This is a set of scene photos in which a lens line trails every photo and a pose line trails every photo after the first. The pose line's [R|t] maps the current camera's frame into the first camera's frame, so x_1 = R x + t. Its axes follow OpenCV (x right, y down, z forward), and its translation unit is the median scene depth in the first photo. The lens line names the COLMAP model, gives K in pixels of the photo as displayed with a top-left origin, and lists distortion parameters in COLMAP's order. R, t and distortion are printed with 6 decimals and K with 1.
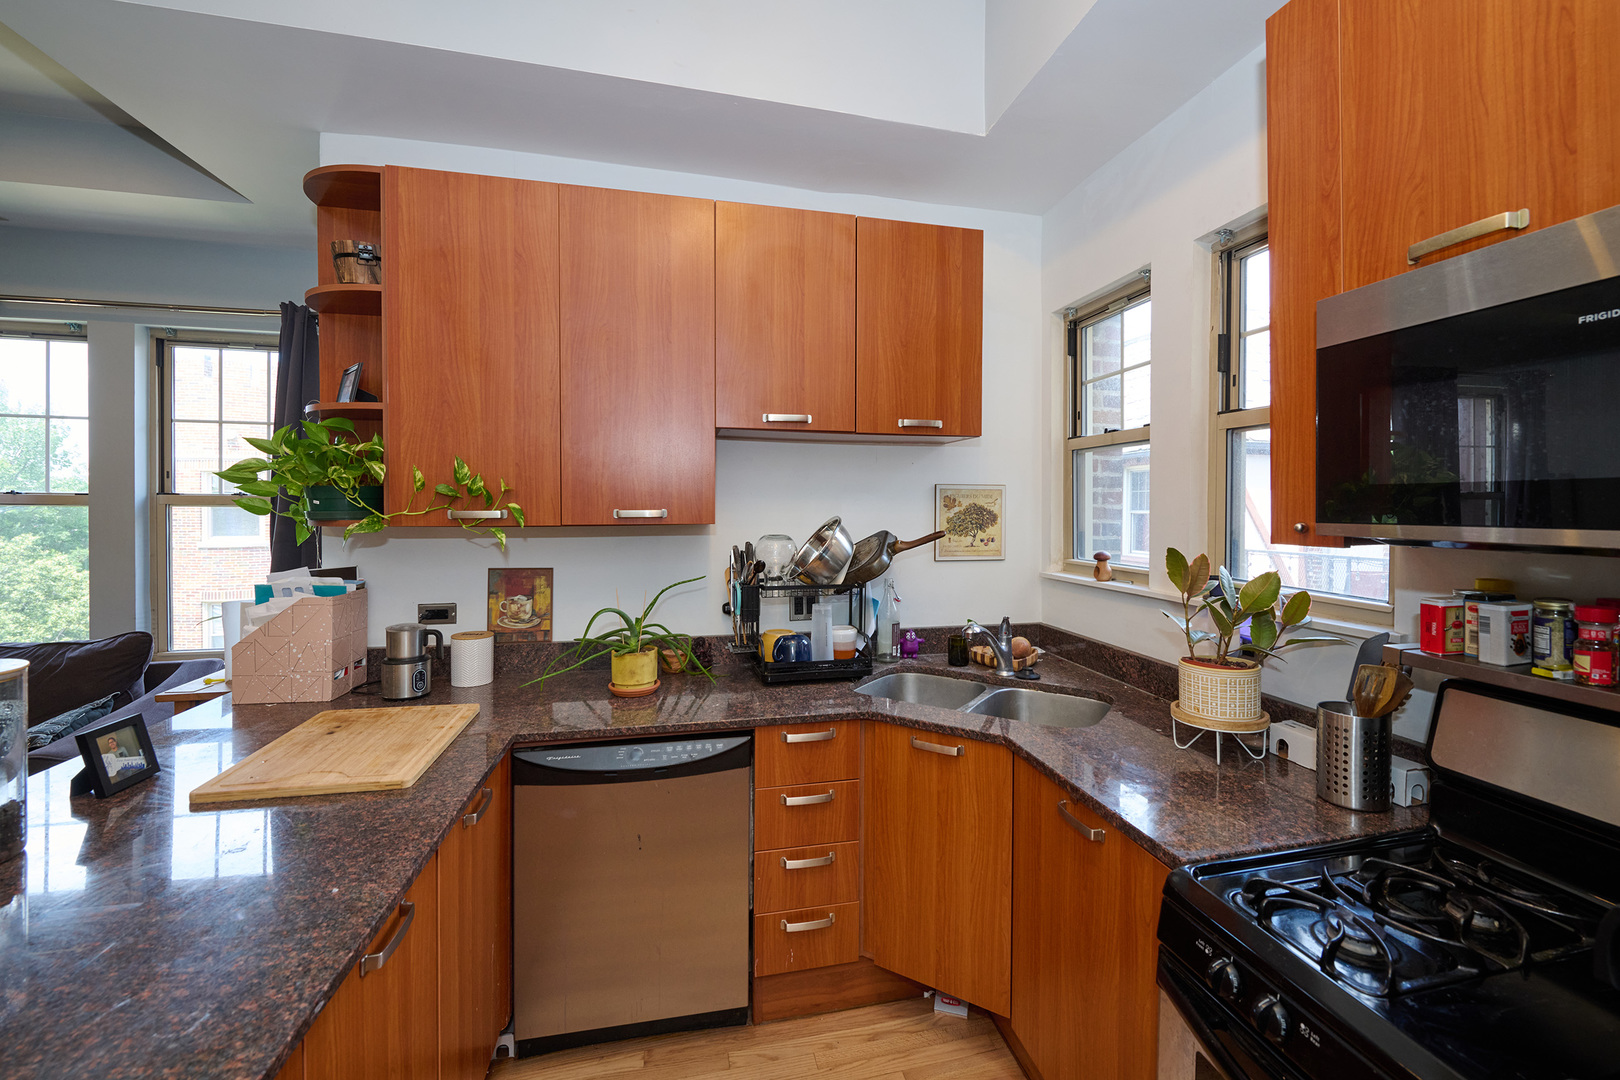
lens RADIAL K [[673.9, 0, 844.8], [0, 673.9, 516.8], [0, 0, 1]] dist [-0.003463, -0.000604]
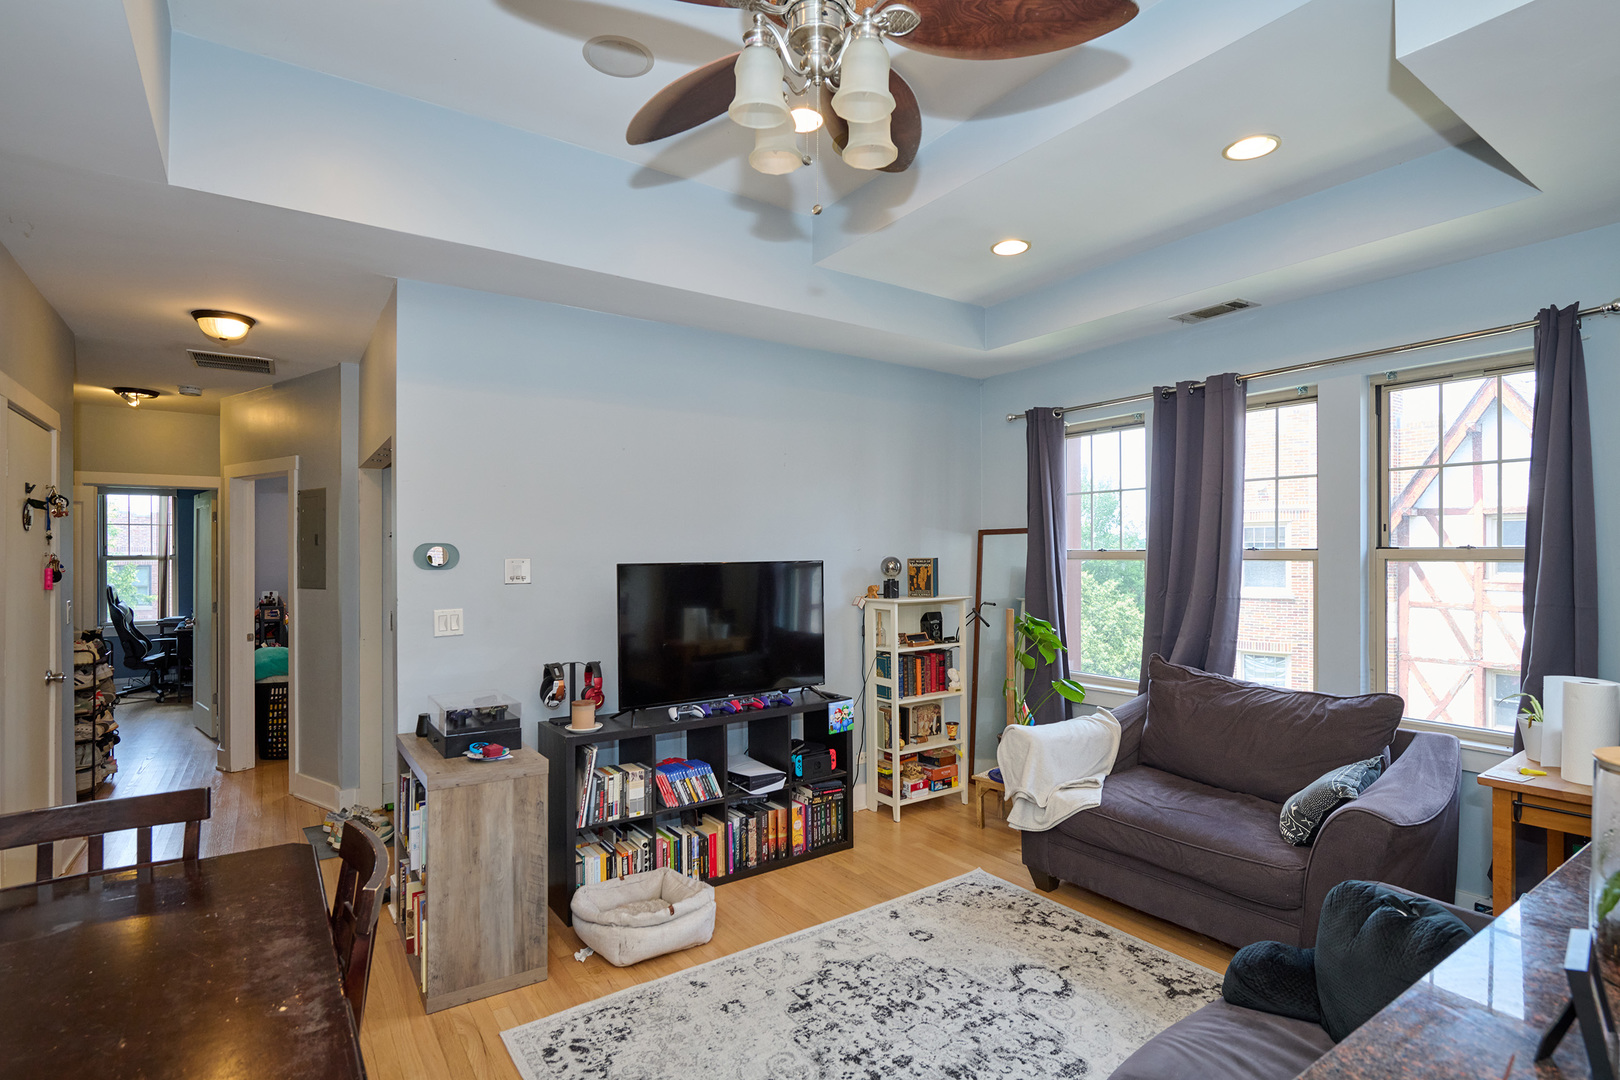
lens RADIAL K [[792.9, 0, 829.2], [0, 792.9, 551.6], [0, 0, 1]] dist [-0.001494, -0.000146]
pose [[0.361371, -0.009411, -0.932374, -0.378076], [-0.009966, 0.999853, -0.013954, -0.008346], [0.932369, 0.014335, 0.361225, -0.194926]]
